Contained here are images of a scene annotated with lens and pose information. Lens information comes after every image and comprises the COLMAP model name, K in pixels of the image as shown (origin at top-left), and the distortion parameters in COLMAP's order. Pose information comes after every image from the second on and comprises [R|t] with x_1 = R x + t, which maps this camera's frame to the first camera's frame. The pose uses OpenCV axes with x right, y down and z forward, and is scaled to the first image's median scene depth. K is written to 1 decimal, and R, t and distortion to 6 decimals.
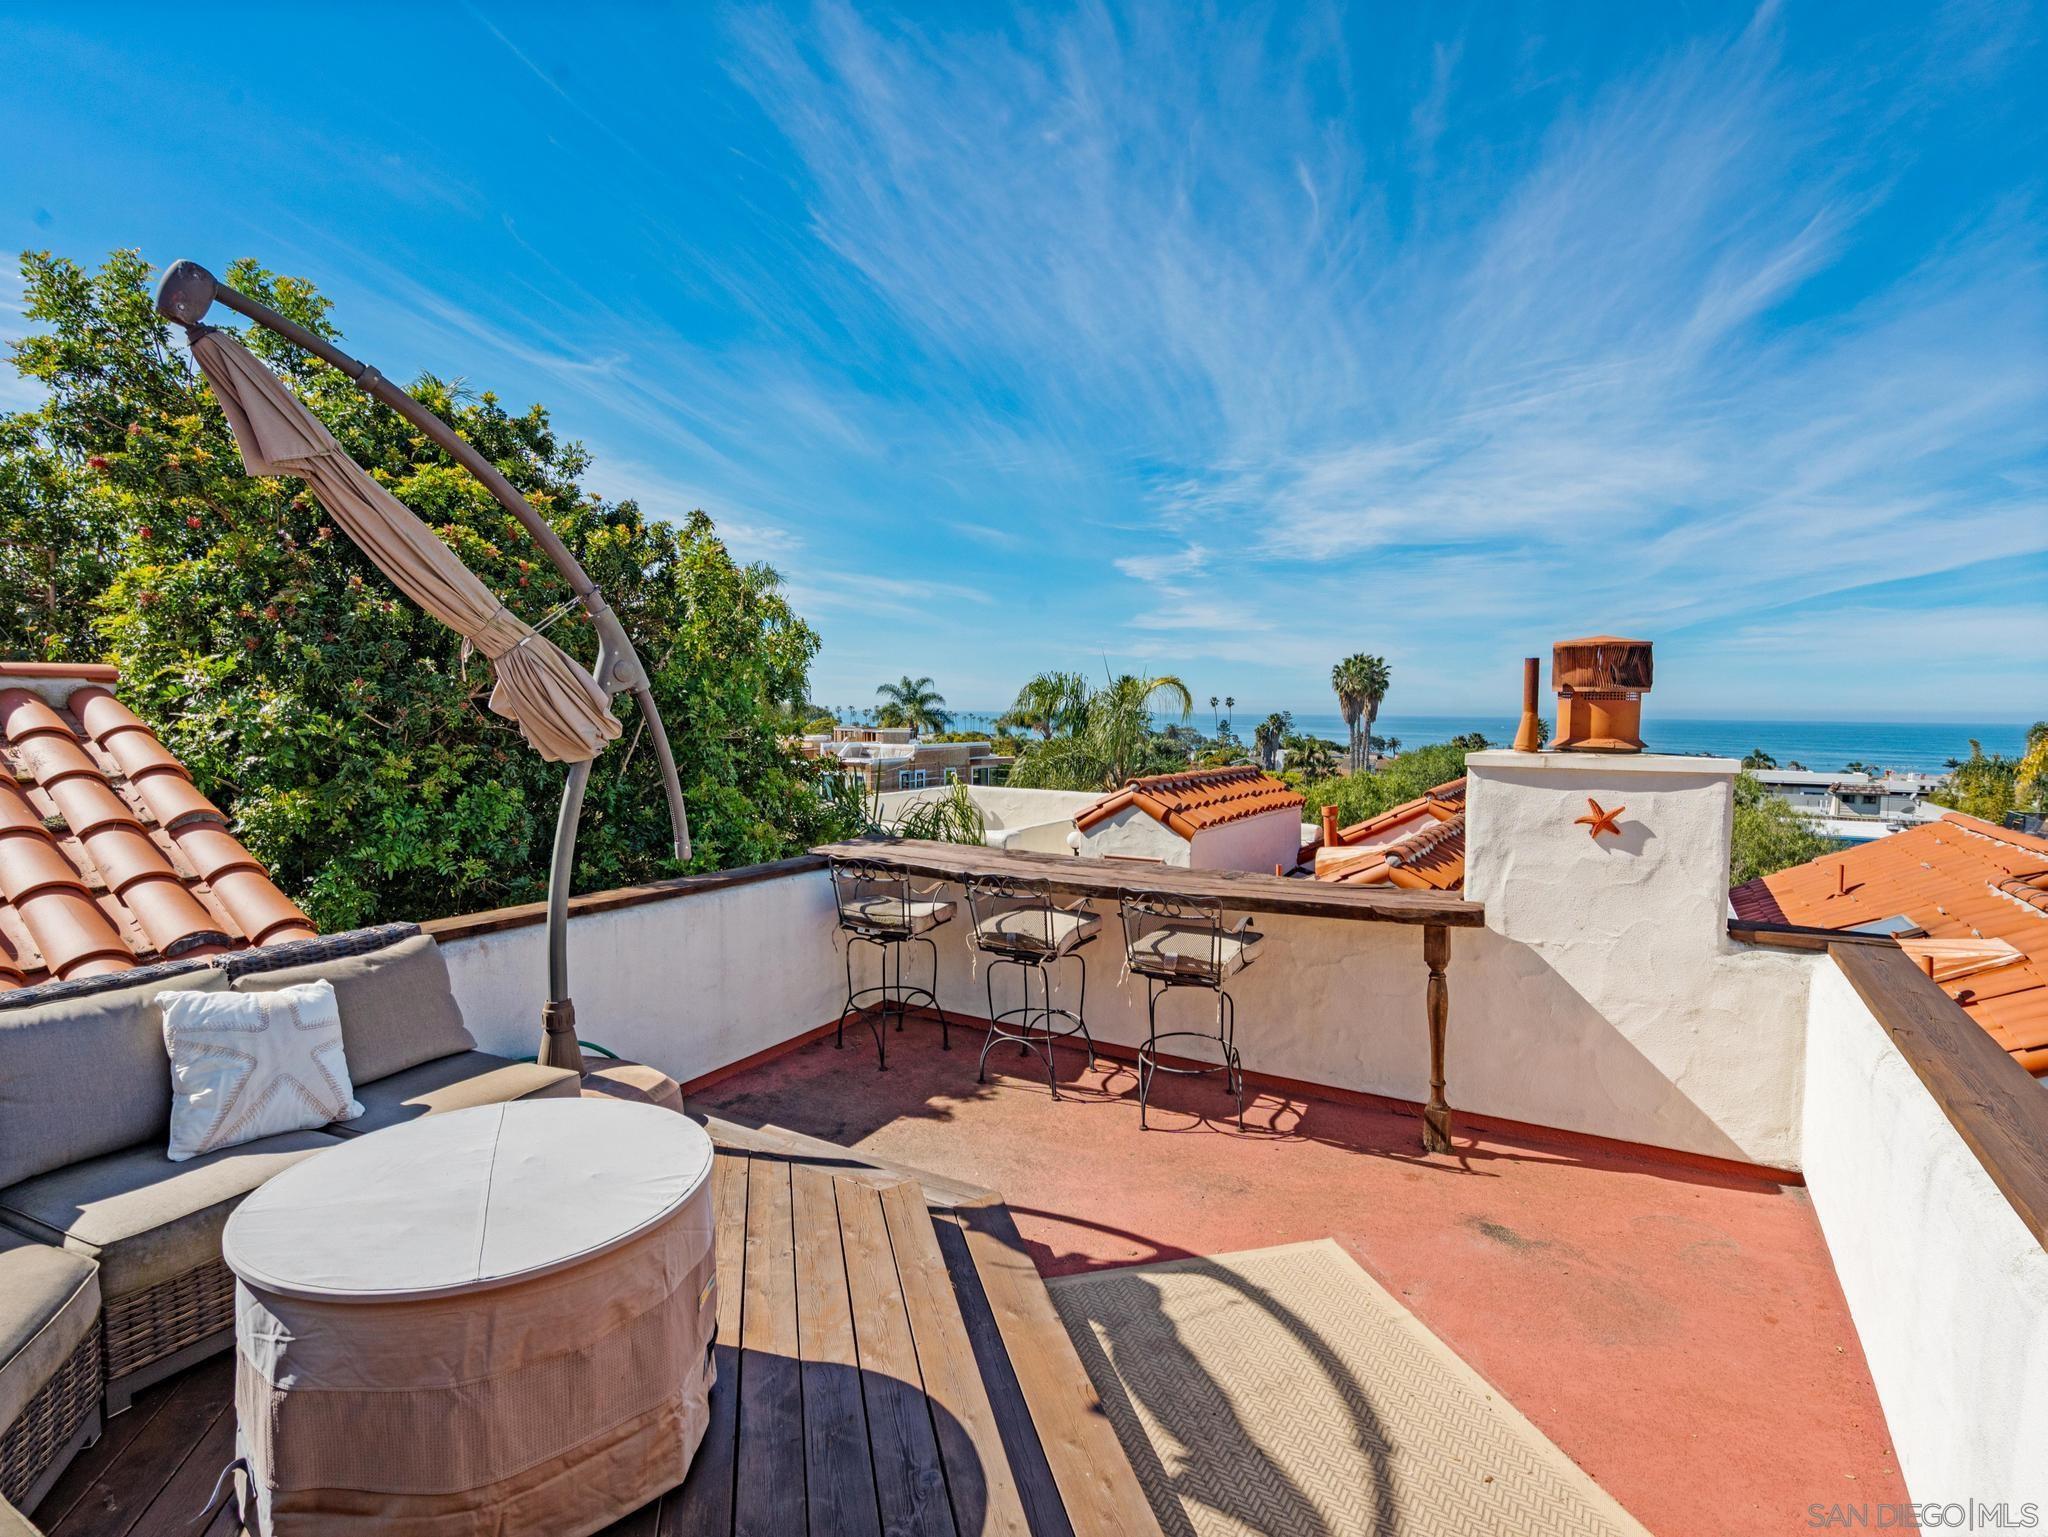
lens RADIAL K [[1044.6, 0, 1008.1], [0, 1044.6, 762.9], [0, 0, 1]] dist [-0.007245, 0.000065]
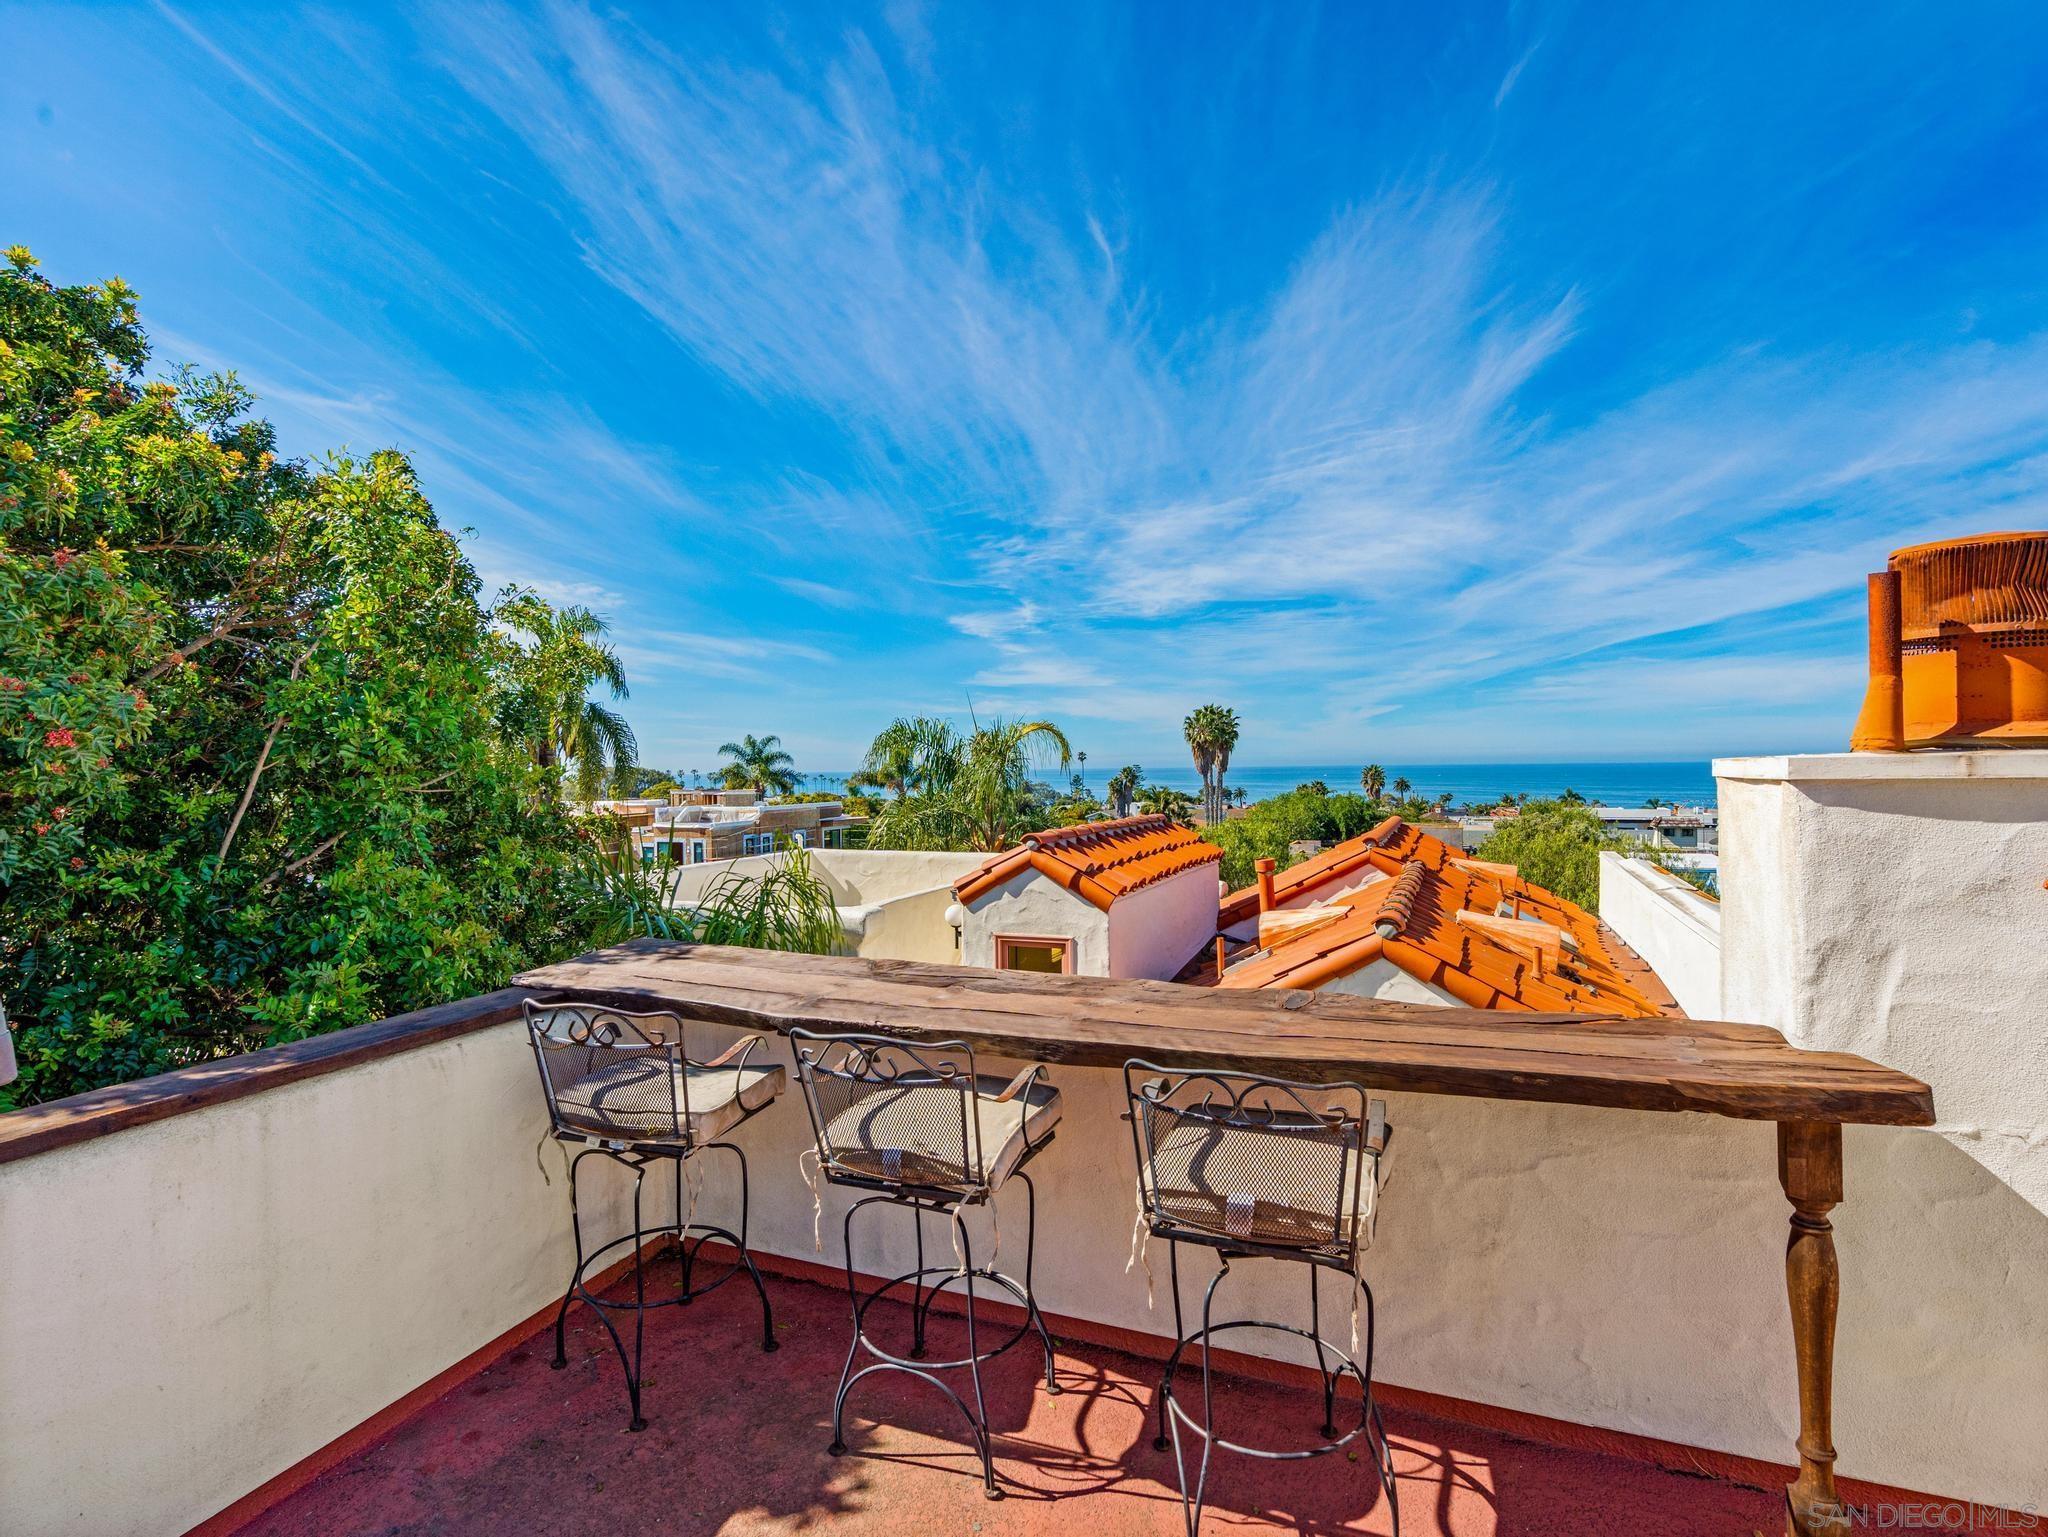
lens RADIAL K [[1009.1, 0, 983.6], [0, 1009.1, 772.3], [0, 0, 1]] dist [0.000069, -0.000200]
pose [[0.991538, -0.024070, 0.127569, -0.009229], [0.030148, 0.998490, -0.045925, 0.007410], [-0.126271, 0.049382, 0.990766, 0.447937]]
